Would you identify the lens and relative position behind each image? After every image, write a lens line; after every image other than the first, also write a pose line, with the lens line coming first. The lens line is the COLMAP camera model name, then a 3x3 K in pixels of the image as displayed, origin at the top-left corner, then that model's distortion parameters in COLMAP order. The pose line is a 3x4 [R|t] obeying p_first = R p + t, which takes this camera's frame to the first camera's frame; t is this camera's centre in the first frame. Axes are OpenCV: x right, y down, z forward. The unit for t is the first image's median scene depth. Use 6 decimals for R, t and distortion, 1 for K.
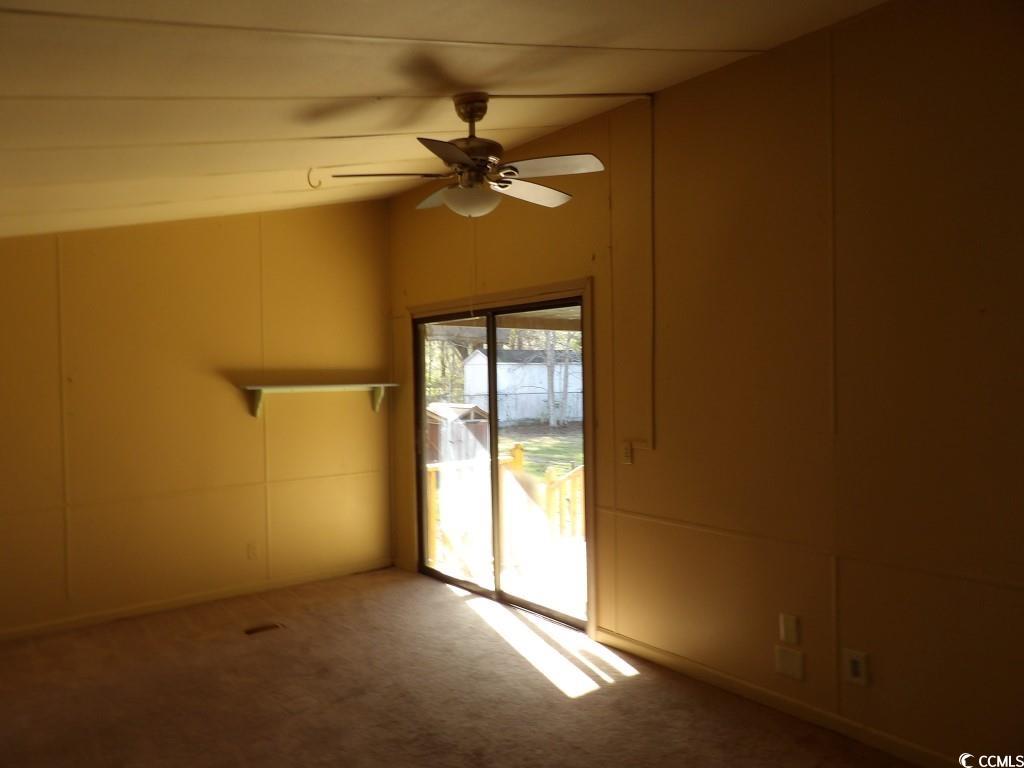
lens RADIAL K [[731.1, 0, 513.3], [0, 731.1, 381.4], [0, 0, 1]] dist [-0.025764, 0.034544]
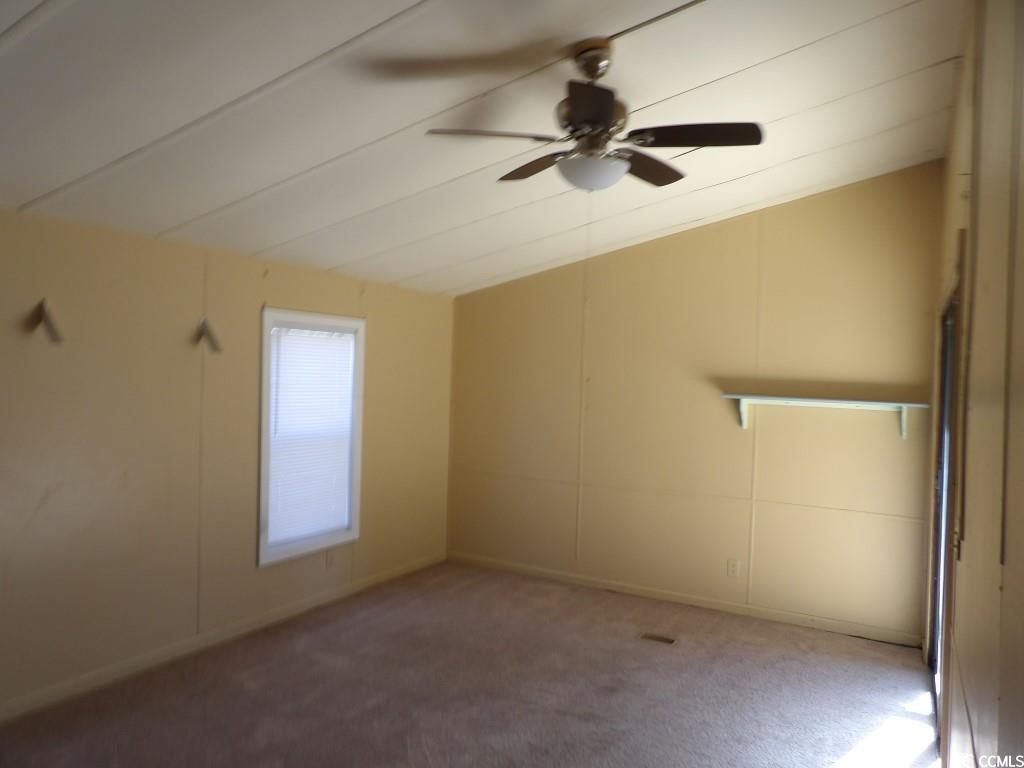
lens RADIAL K [[731.1, 0, 513.3], [0, 731.1, 385.8], [0, 0, 1]] dist [-0.025764, 0.034544]
pose [[0.384556, 0.038174, -0.922312, 0.422448], [-0.055843, 0.998277, 0.018034, -0.006483], [0.921411, 0.044569, 0.386025, 0.379082]]
